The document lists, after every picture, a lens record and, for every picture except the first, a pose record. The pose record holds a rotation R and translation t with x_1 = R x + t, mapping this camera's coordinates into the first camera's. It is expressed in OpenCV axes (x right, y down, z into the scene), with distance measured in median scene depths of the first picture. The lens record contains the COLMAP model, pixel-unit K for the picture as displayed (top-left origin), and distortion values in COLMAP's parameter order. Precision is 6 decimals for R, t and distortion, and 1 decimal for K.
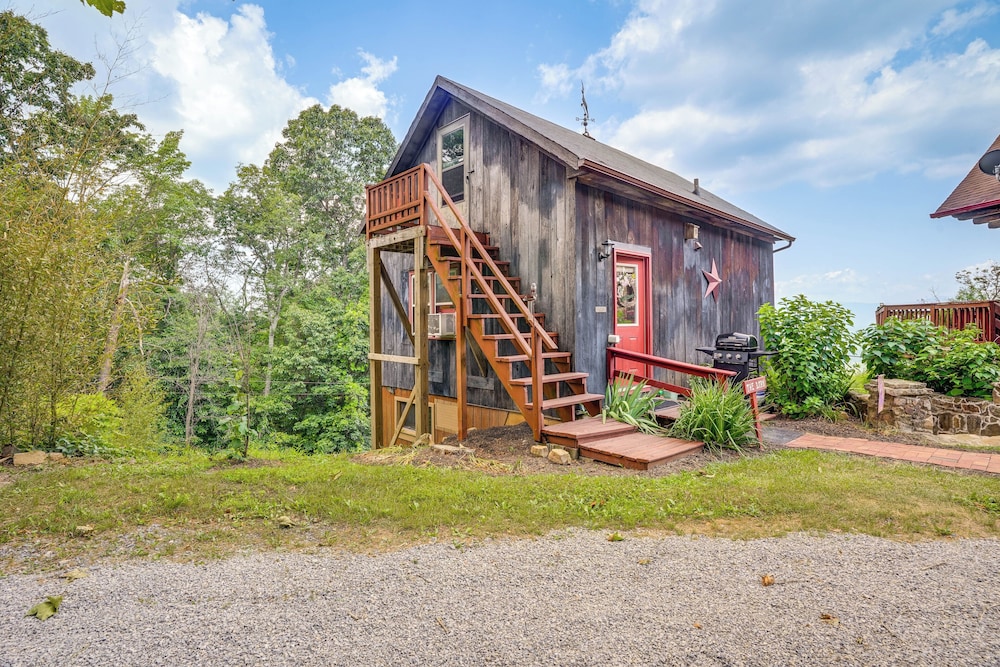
lens RADIAL K [[511.5, 0, 511.8], [0, 511.5, 318.5], [0, 0, 1]] dist [-0.093569, 0.052100]
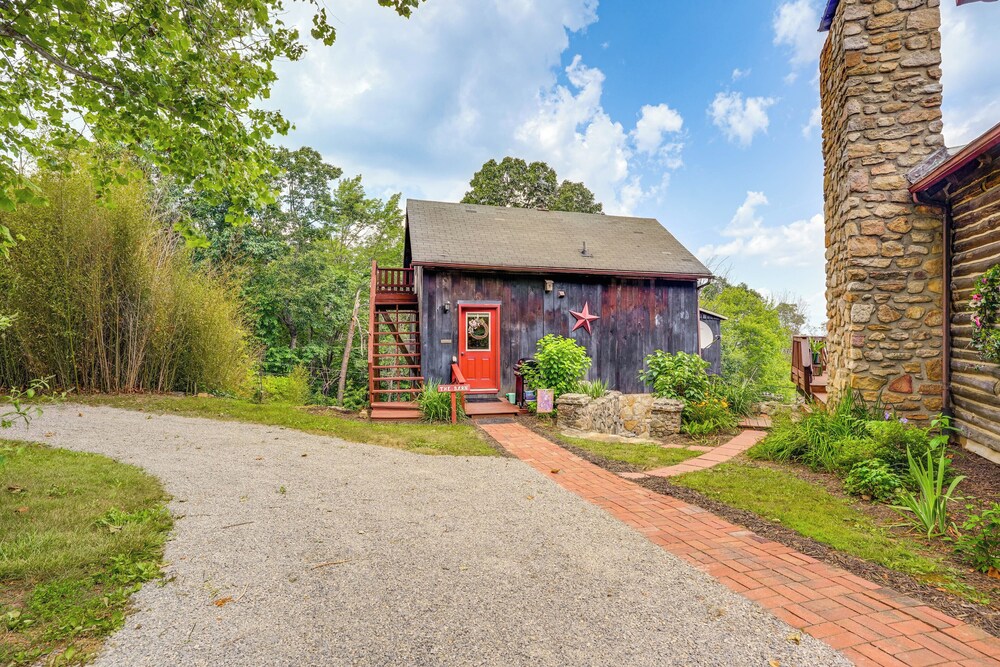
lens RADIAL K [[511.5, 0, 511.8], [0, 511.5, 318.5], [0, 0, 1]] dist [-0.093569, 0.052100]
pose [[0.881521, 0.000856, -0.472144, 1.051237], [-0.007585, 0.999895, -0.012350, -0.066834], [0.472084, 0.014468, 0.881435, -0.366351]]
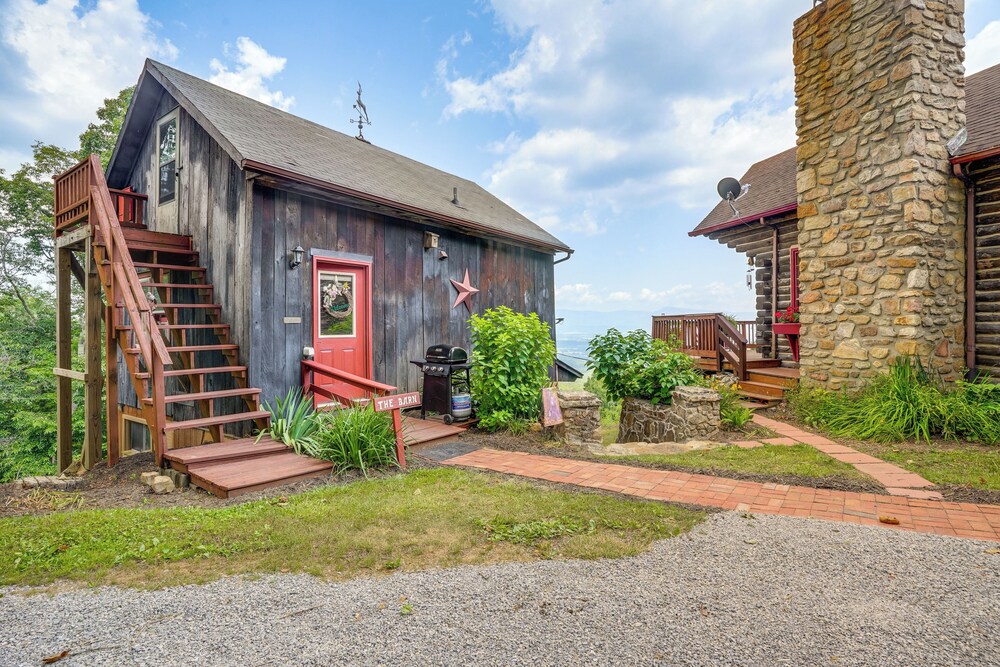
lens RADIAL K [[506.5, 0, 517.8], [0, 506.5, 323.3], [0, 0, 1]] dist [-0.089325, 0.048811]
pose [[0.975597, 0.004640, 0.219520, 0.337775], [-0.003988, 0.999986, -0.003412, -0.009633], [-0.219532, 0.002454, 0.975602, 0.008086]]
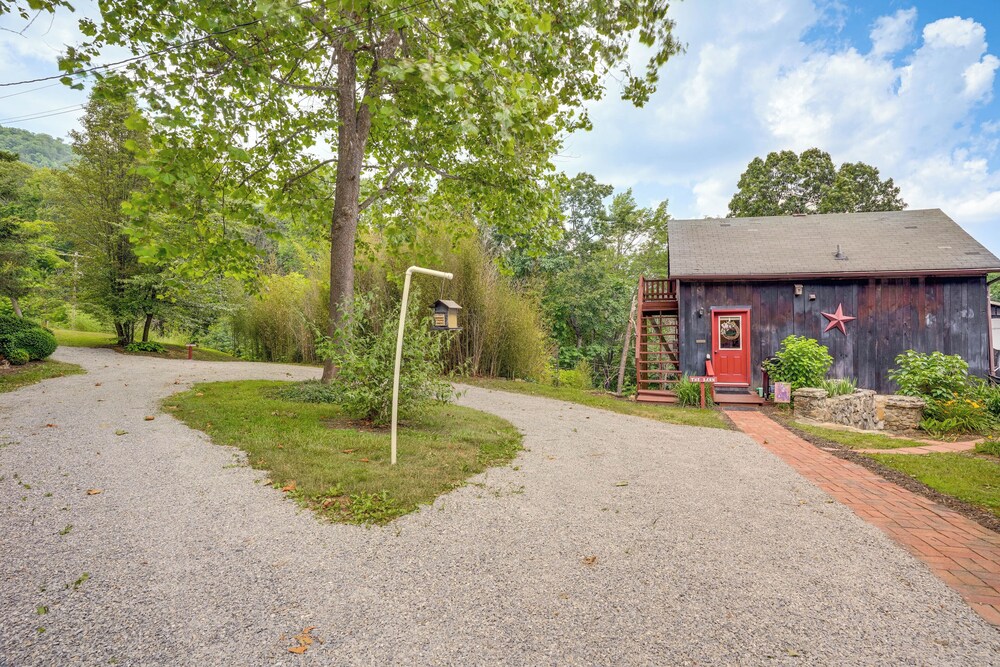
lens RADIAL K [[511.5, 0, 511.8], [0, 511.5, 318.5], [0, 0, 1]] dist [-0.093569, 0.052100]
pose [[0.515864, -0.013187, -0.856569, 1.344463], [0.007194, 0.999913, -0.011062, -0.082022], [0.856640, -0.000456, 0.515914, -0.607737]]
